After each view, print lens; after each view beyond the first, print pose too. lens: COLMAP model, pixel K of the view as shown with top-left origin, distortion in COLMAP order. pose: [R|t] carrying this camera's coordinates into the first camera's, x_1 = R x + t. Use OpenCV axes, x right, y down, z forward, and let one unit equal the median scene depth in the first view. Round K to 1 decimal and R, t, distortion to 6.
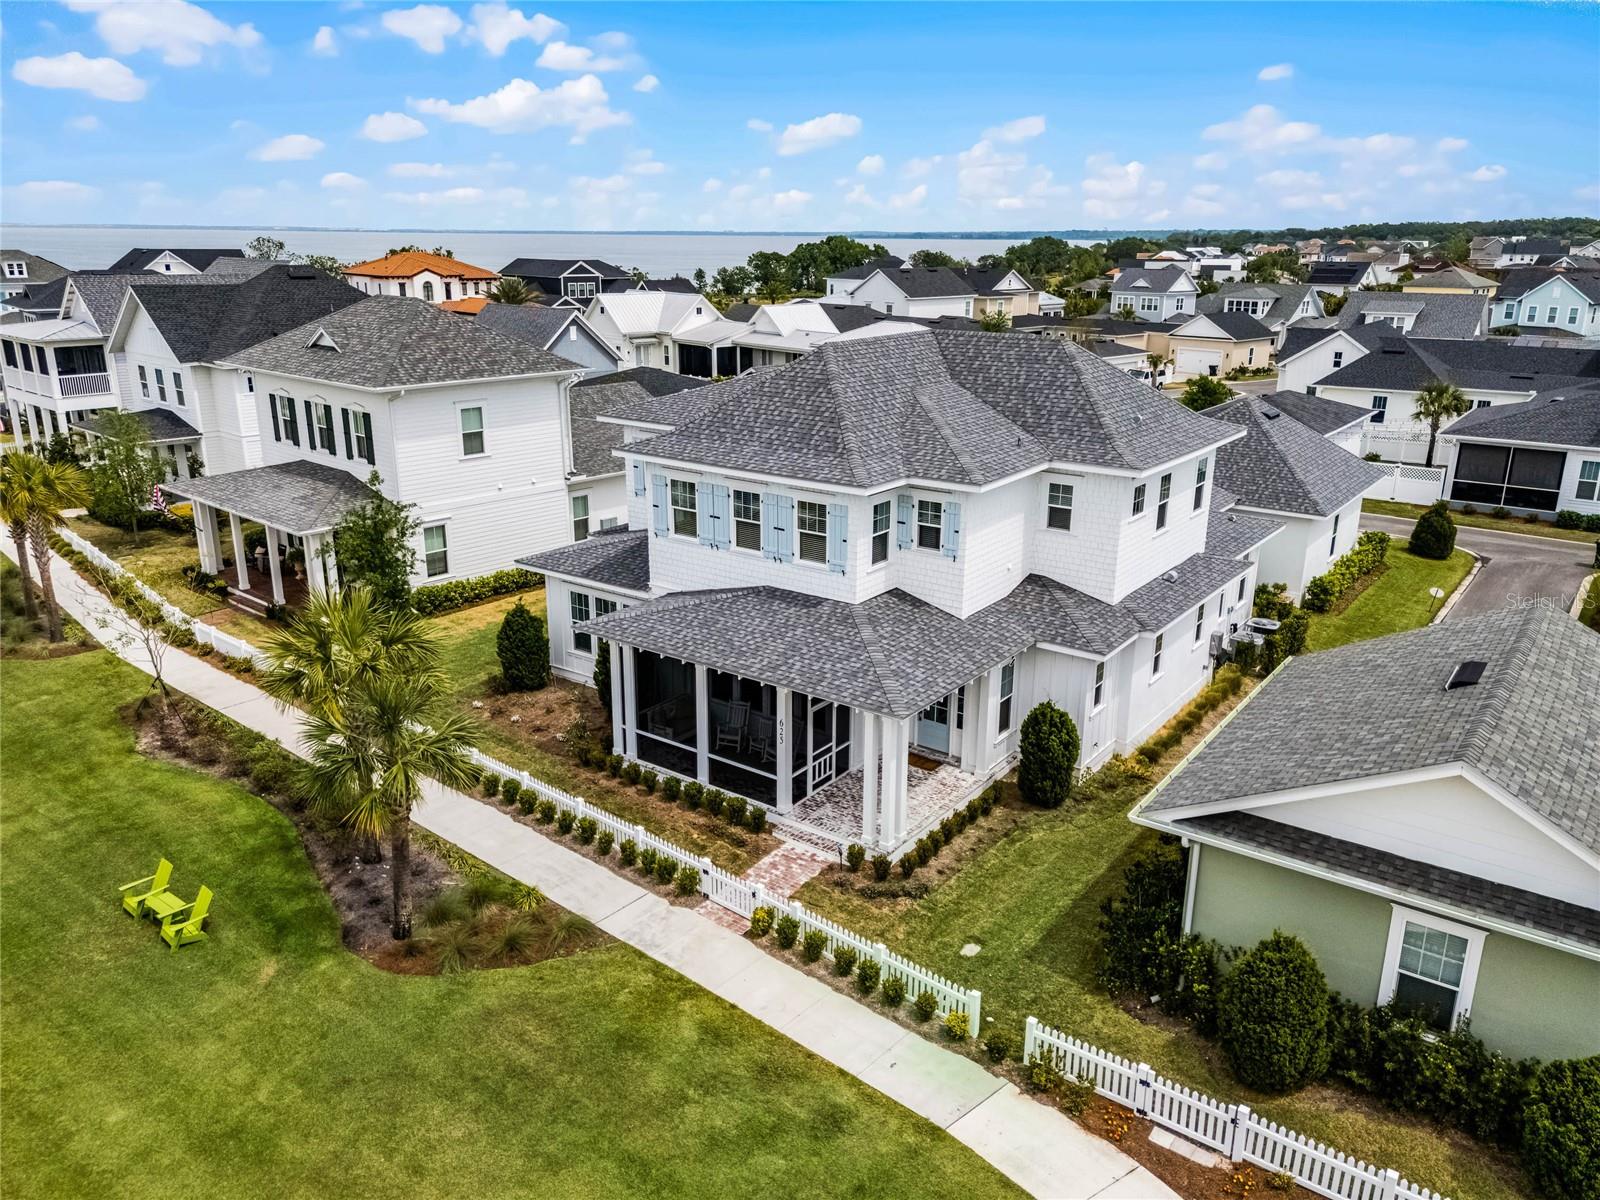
lens RADIAL K [[1160.5, 0, 797.8], [0, 1160.5, 599.9], [0, 0, 1]] dist [0.084781, -0.094769]
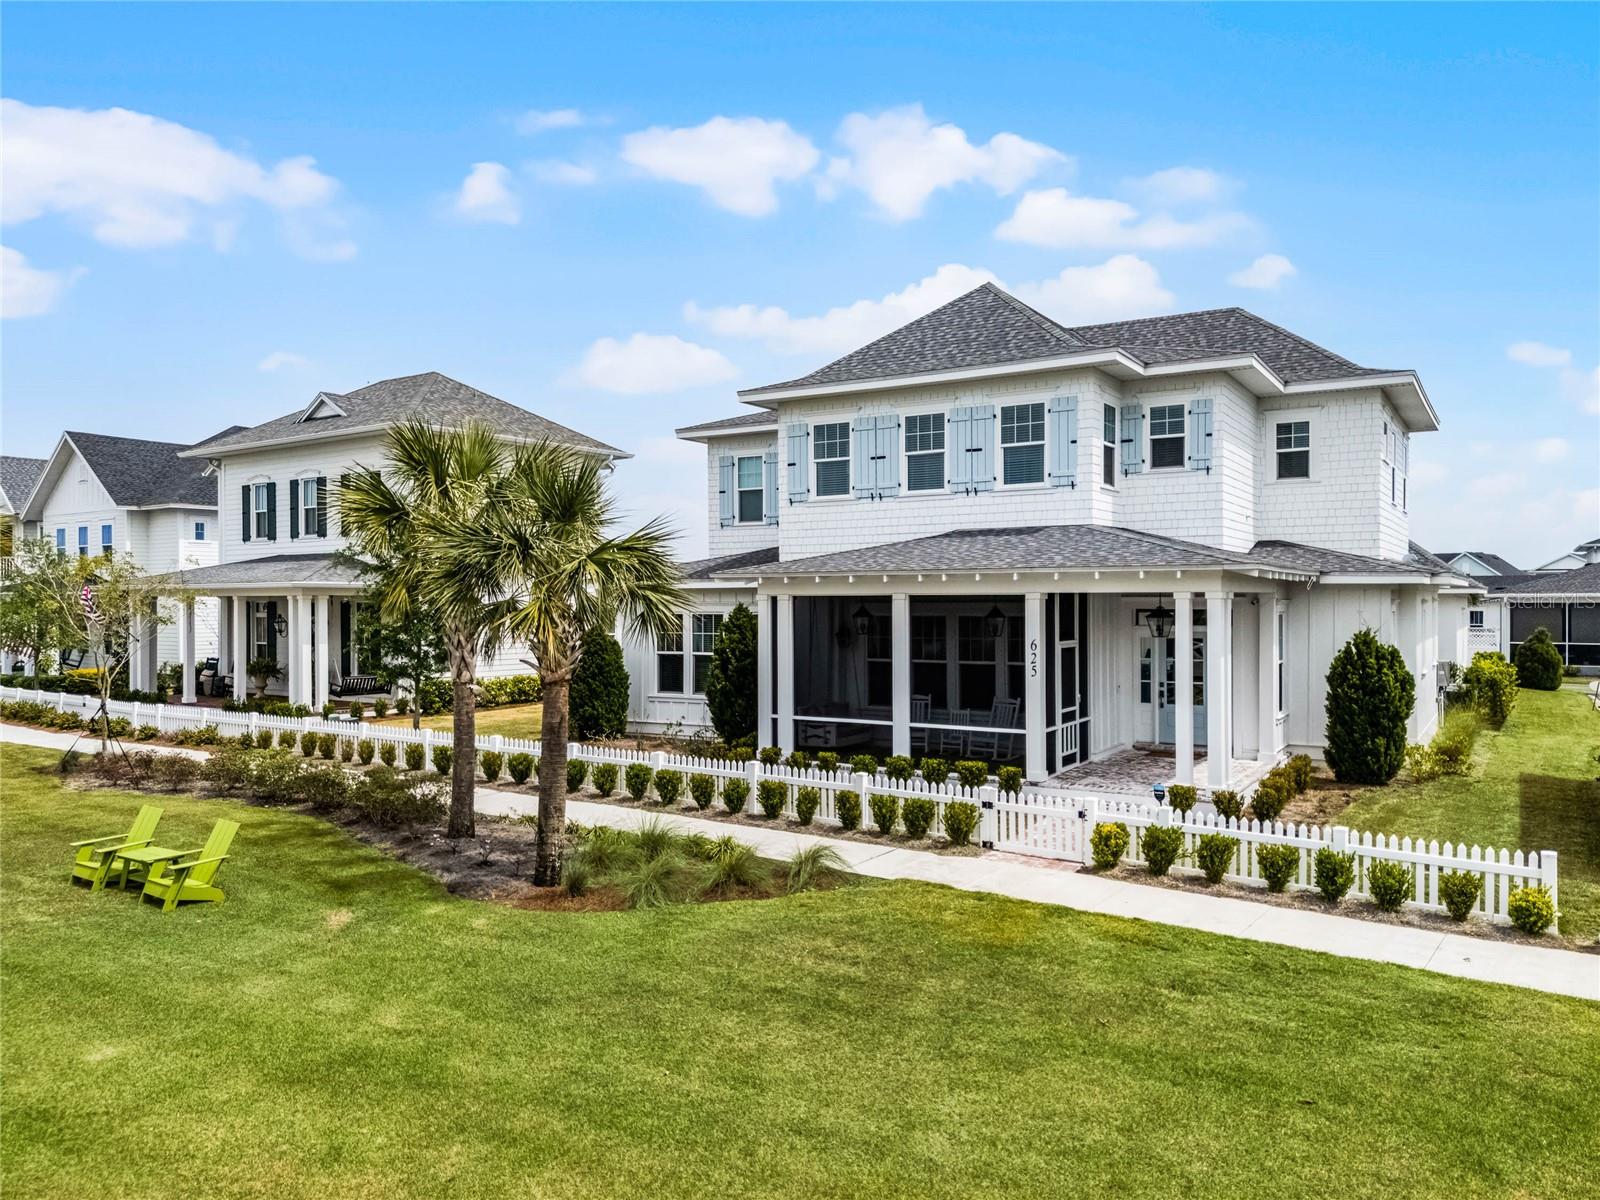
lens RADIAL K [[1176.3, 0, 797.0], [0, 1176.3, 605.2], [0, 0, 1]] dist [0.071954, -0.069197]
pose [[0.995434, -0.008131, 0.095101, -0.216772], [0.035694, 0.955783, -0.291899, 0.273634], [-0.088523, 0.293961, 0.951709, 0.283993]]
